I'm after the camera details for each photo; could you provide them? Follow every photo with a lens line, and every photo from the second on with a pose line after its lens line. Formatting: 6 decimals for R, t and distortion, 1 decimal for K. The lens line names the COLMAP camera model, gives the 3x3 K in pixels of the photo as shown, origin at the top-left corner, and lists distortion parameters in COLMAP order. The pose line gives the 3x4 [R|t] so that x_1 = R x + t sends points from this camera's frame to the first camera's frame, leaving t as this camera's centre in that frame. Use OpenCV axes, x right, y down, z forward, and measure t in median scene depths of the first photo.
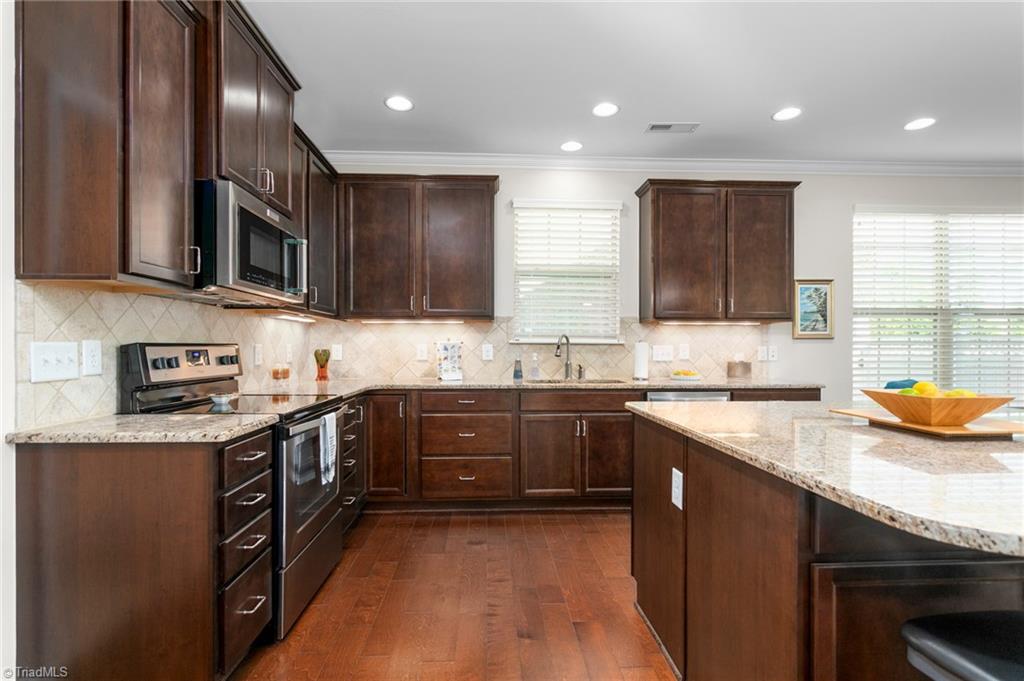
lens RADIAL K [[494.8, 0, 511.3], [0, 494.8, 342.2], [0, 0, 1]] dist [0.002440, -0.000538]
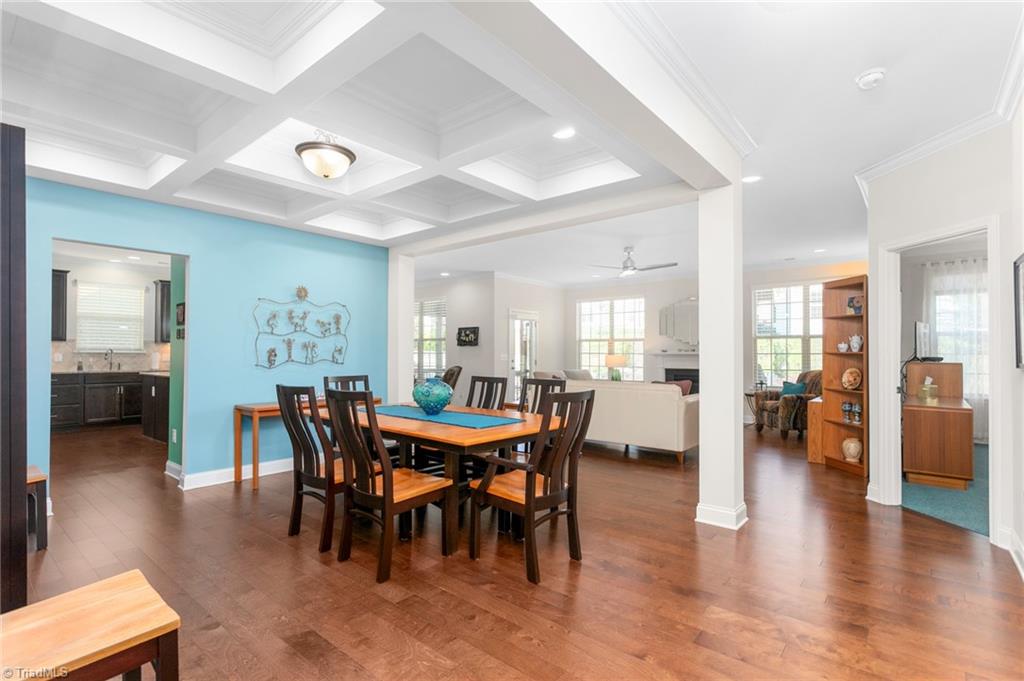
lens RADIAL K [[494.8, 0, 512.0], [0, 494.8, 343.6], [0, 0, 1]] dist [0.002440, -0.000538]
pose [[0.682013, 0.010123, 0.731270, -0.268233], [-0.001029, 0.999917, -0.012881, -0.011159], [-0.731339, 0.008032, 0.681966, -1.691557]]
